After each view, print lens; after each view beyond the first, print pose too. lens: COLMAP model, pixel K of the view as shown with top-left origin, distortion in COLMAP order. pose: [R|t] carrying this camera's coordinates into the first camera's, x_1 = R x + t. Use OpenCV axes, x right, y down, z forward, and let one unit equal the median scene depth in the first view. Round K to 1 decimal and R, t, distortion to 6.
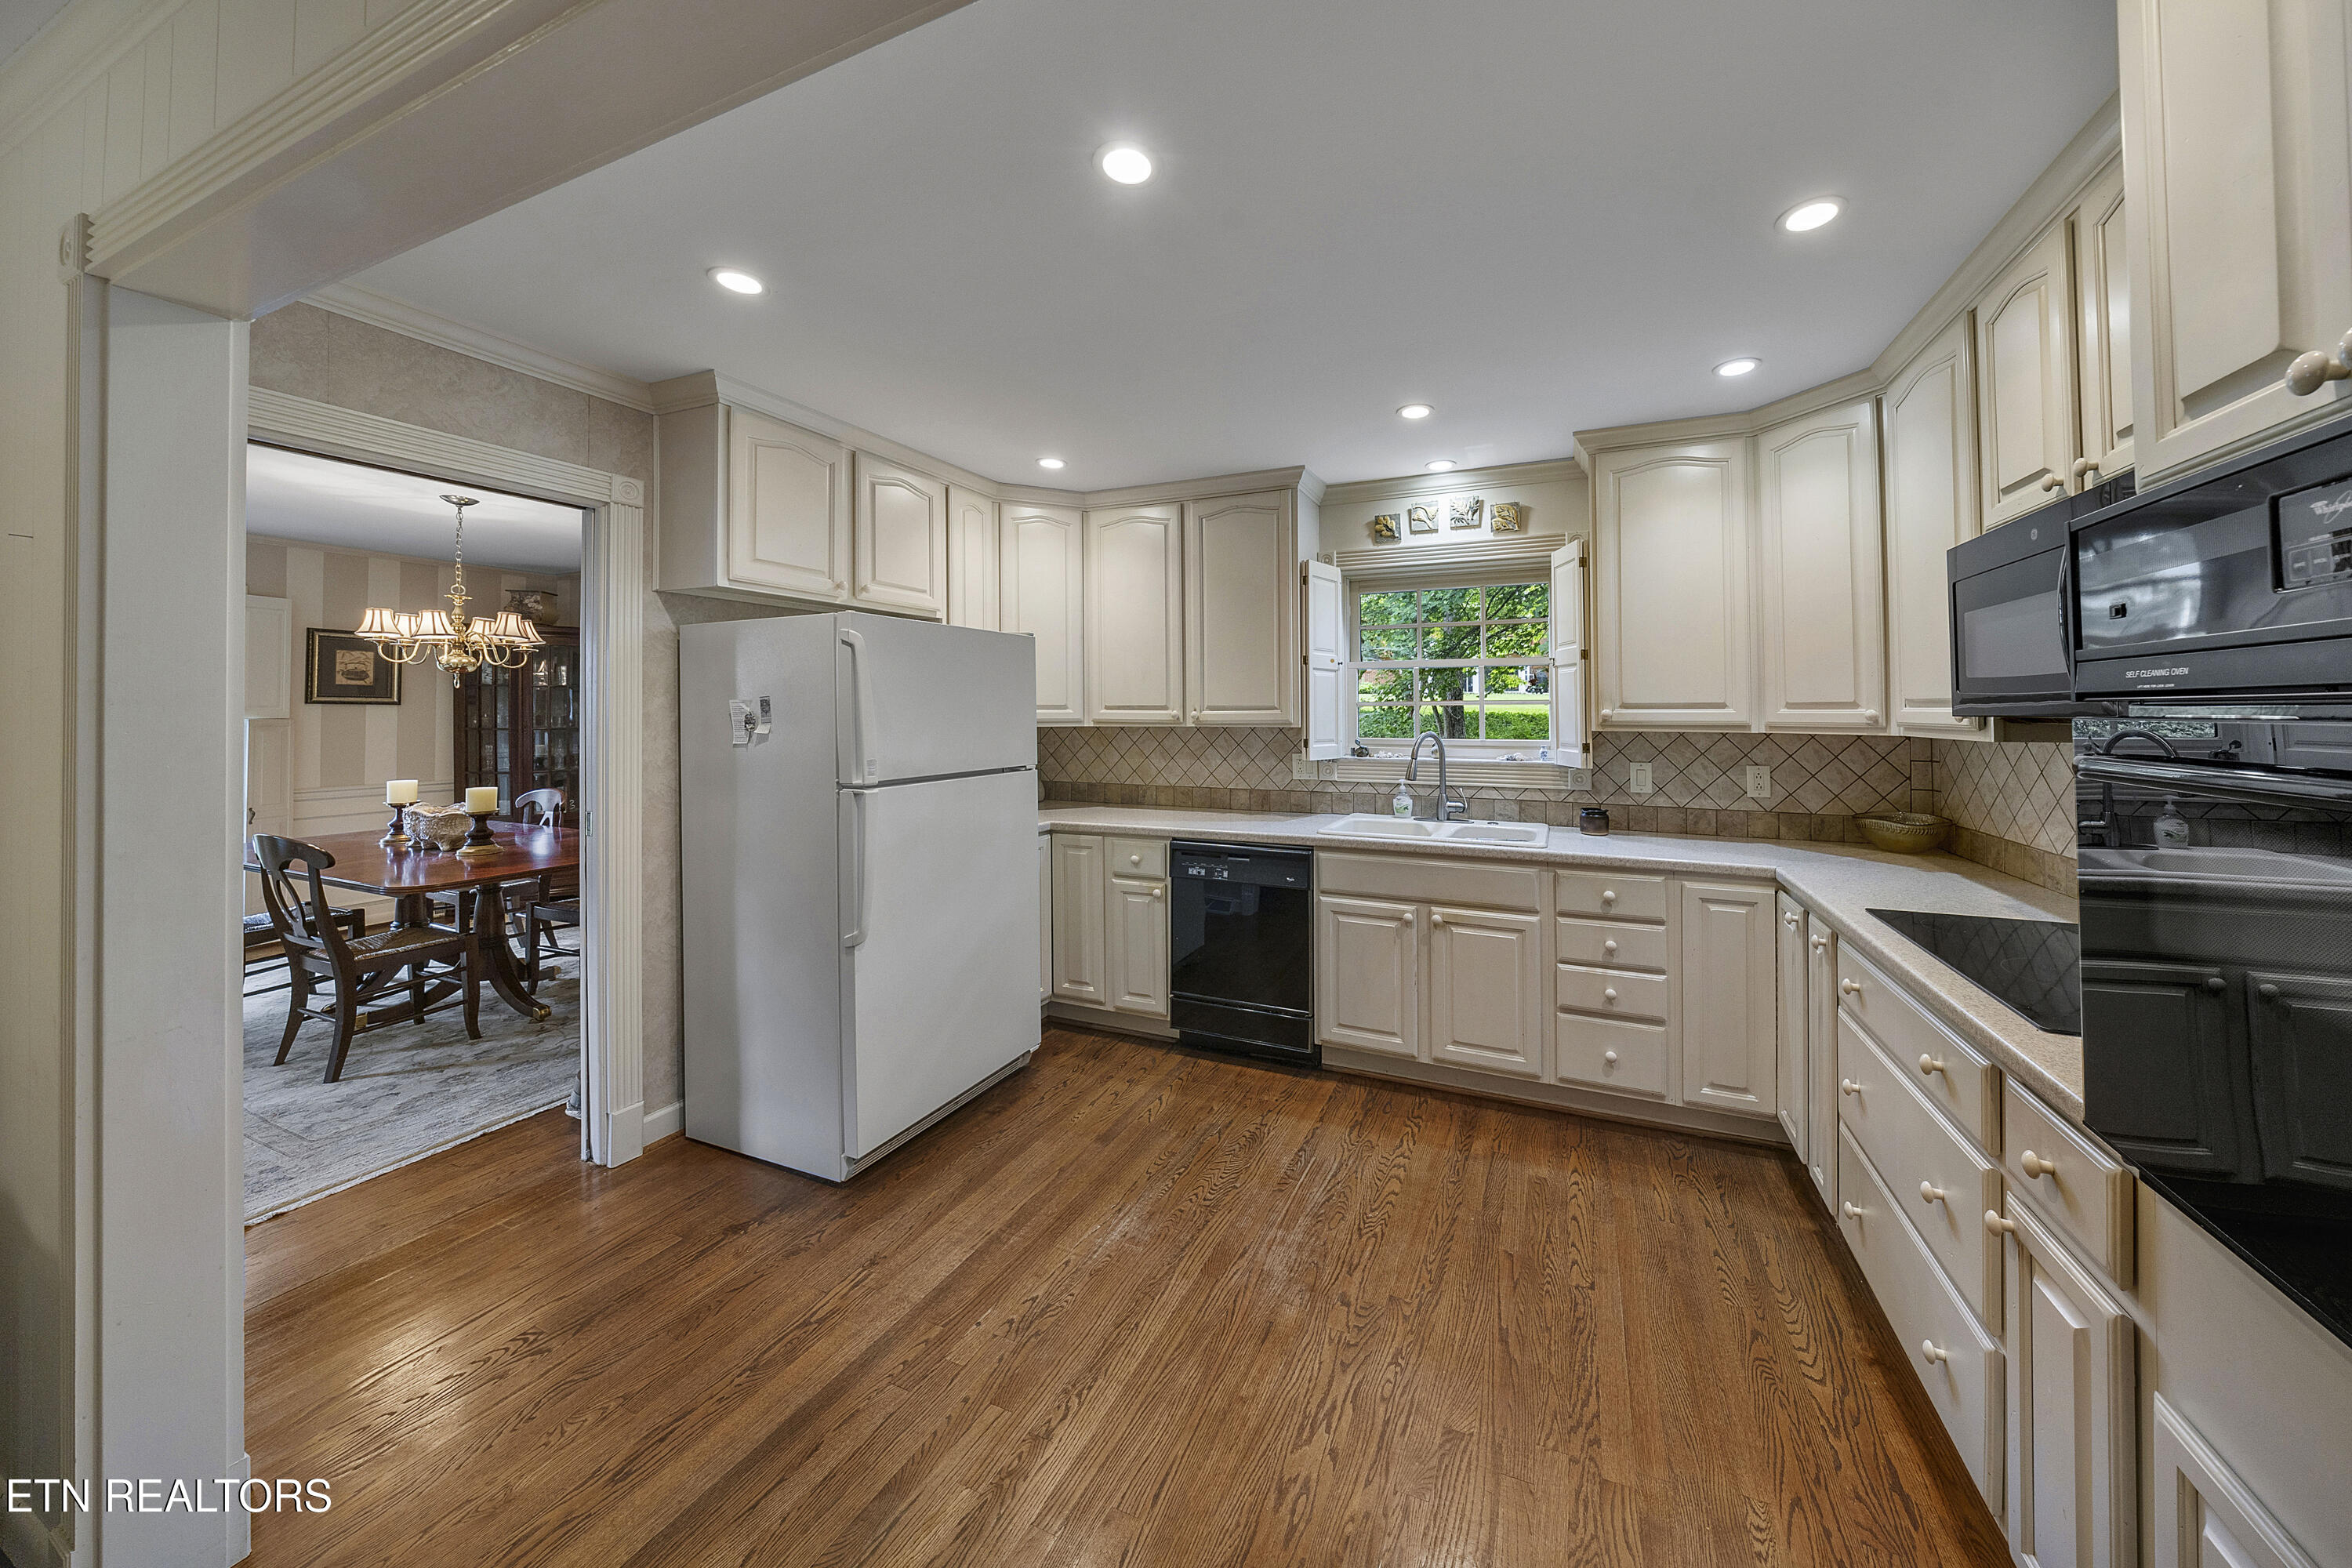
lens RADIAL K [[763.6, 0, 1266.6], [0, 763.6, 682.0], [0, 0, 1]] dist [0.000574, -0.005129]
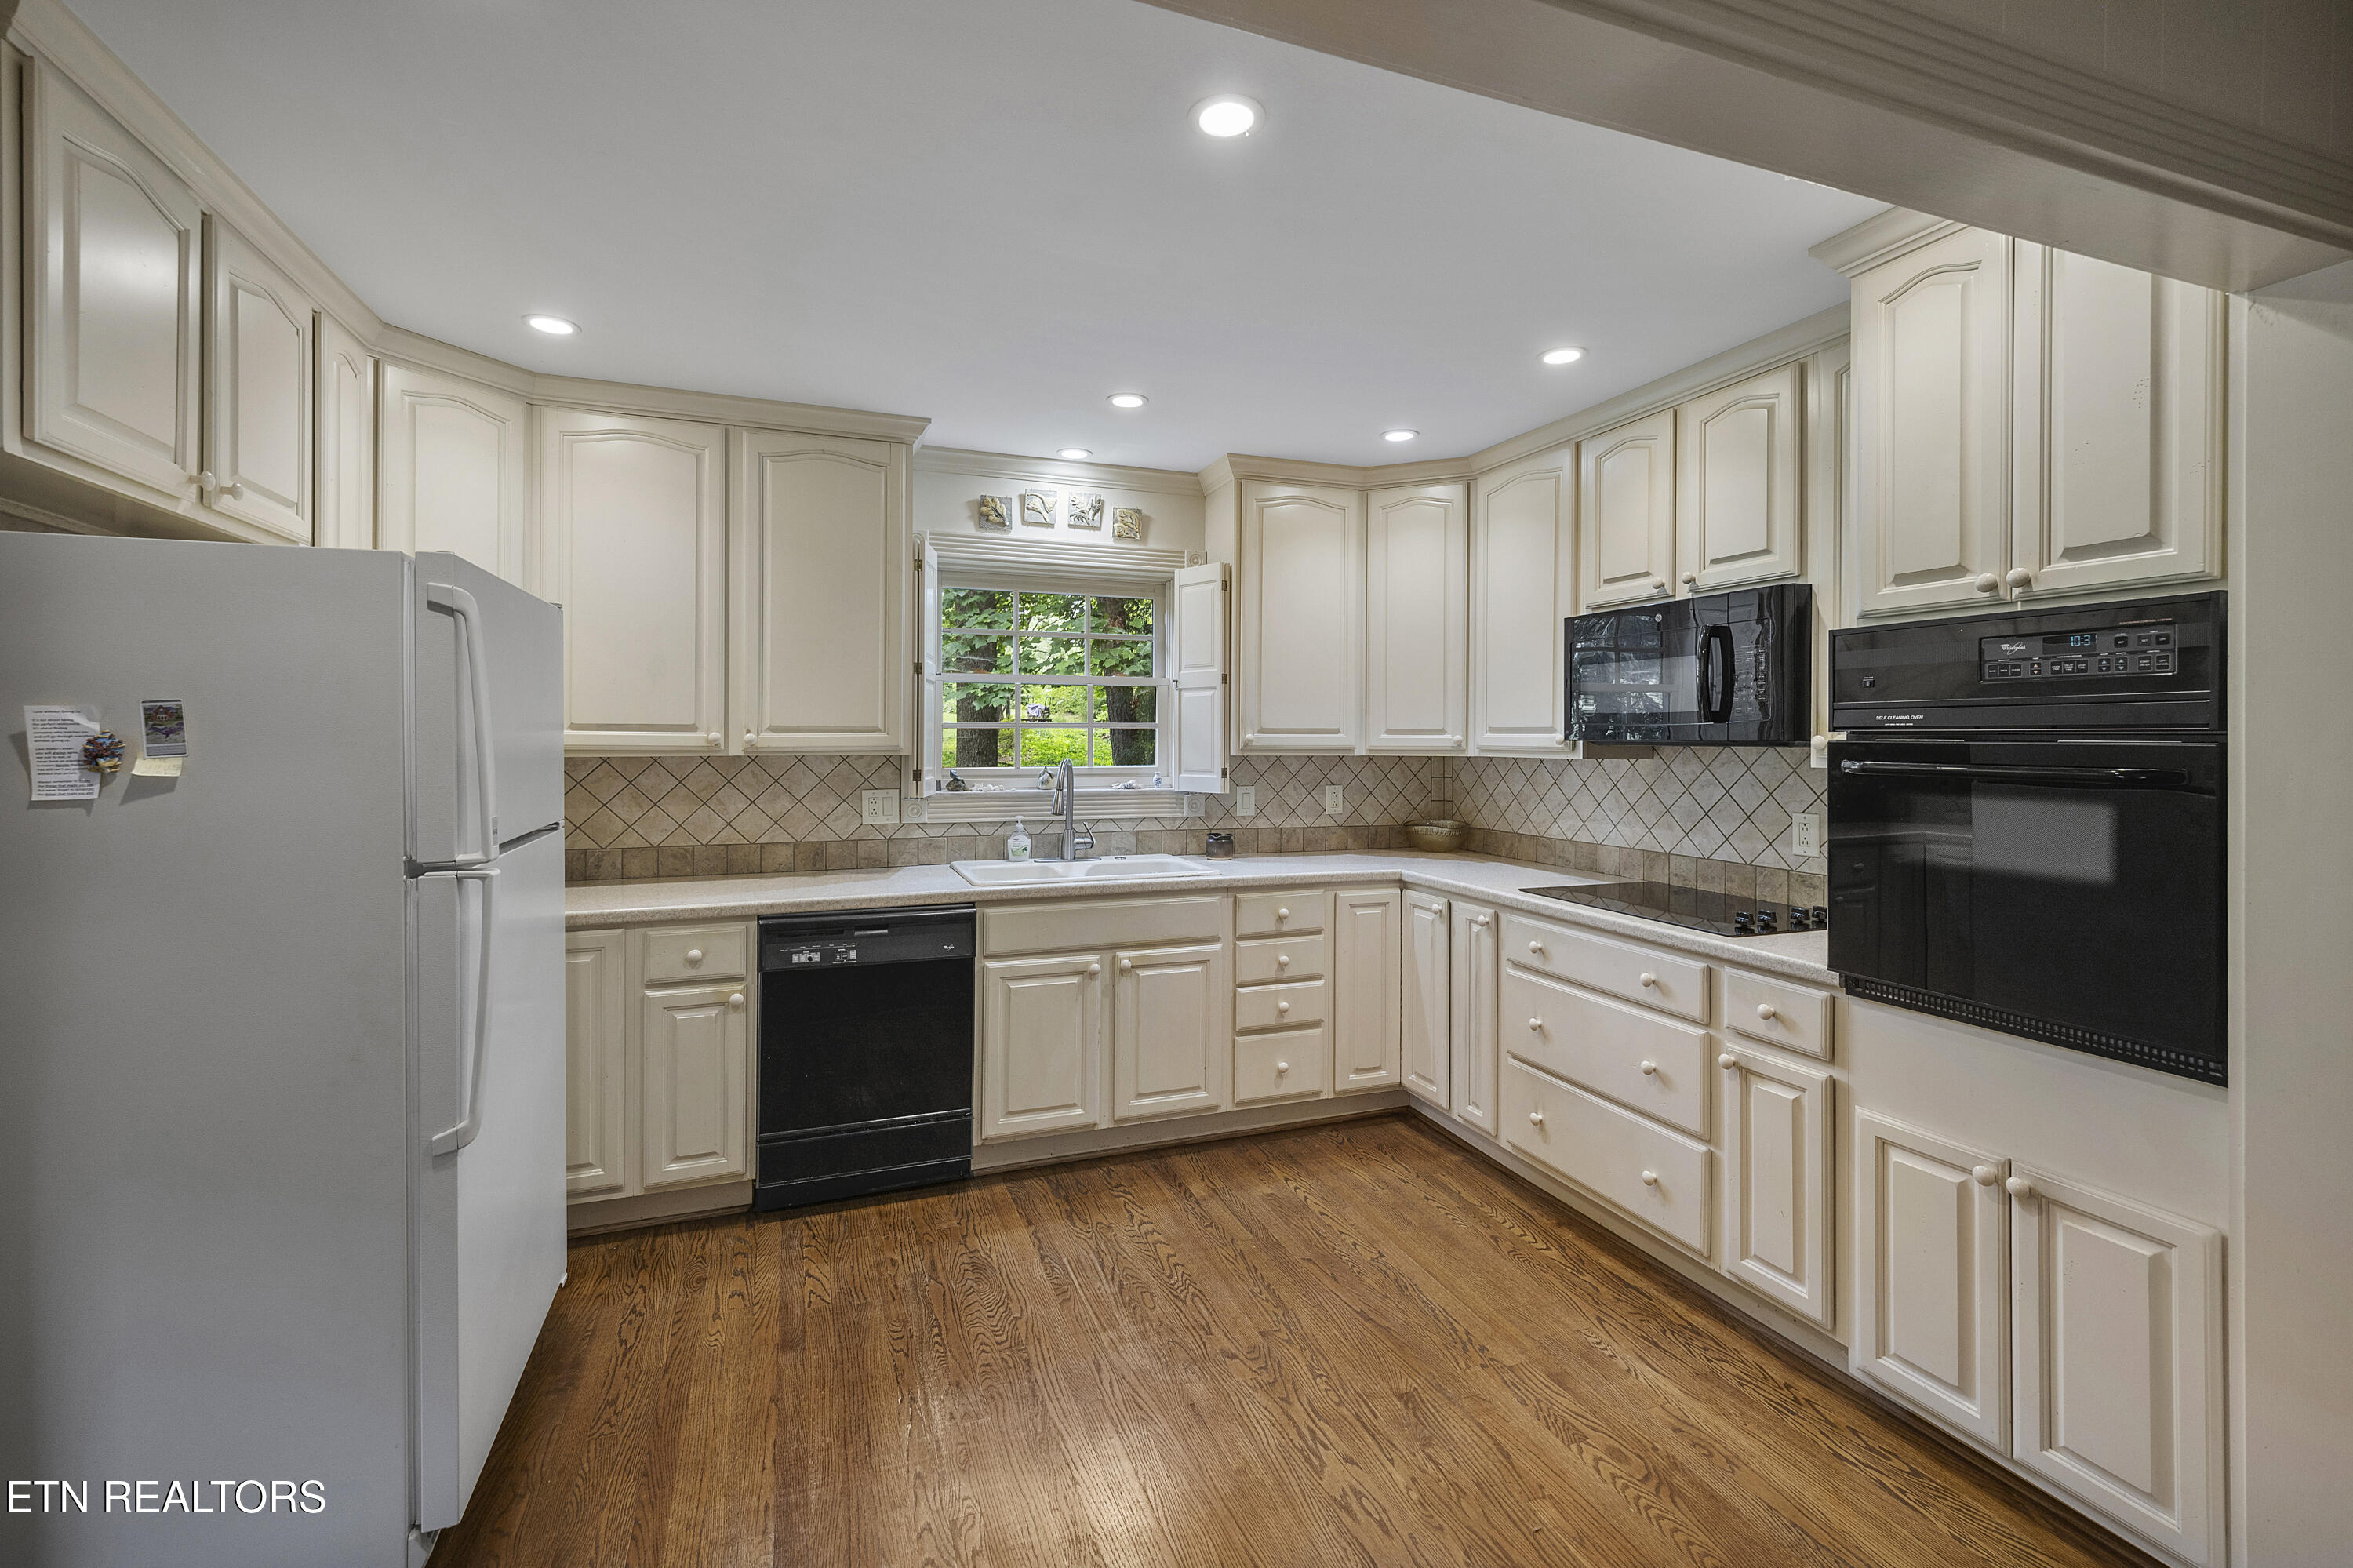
lens RADIAL K [[991.1, 0, 1175.1], [0, 991.1, 708.2], [0, 0, 1]] dist [0.021501, -0.000194]
pose [[0.749408, 0.021905, 0.661746, -0.489659], [-0.029044, 0.999578, -0.000197, 0.004787], [-0.661471, -0.019071, 0.749728, 0.077630]]
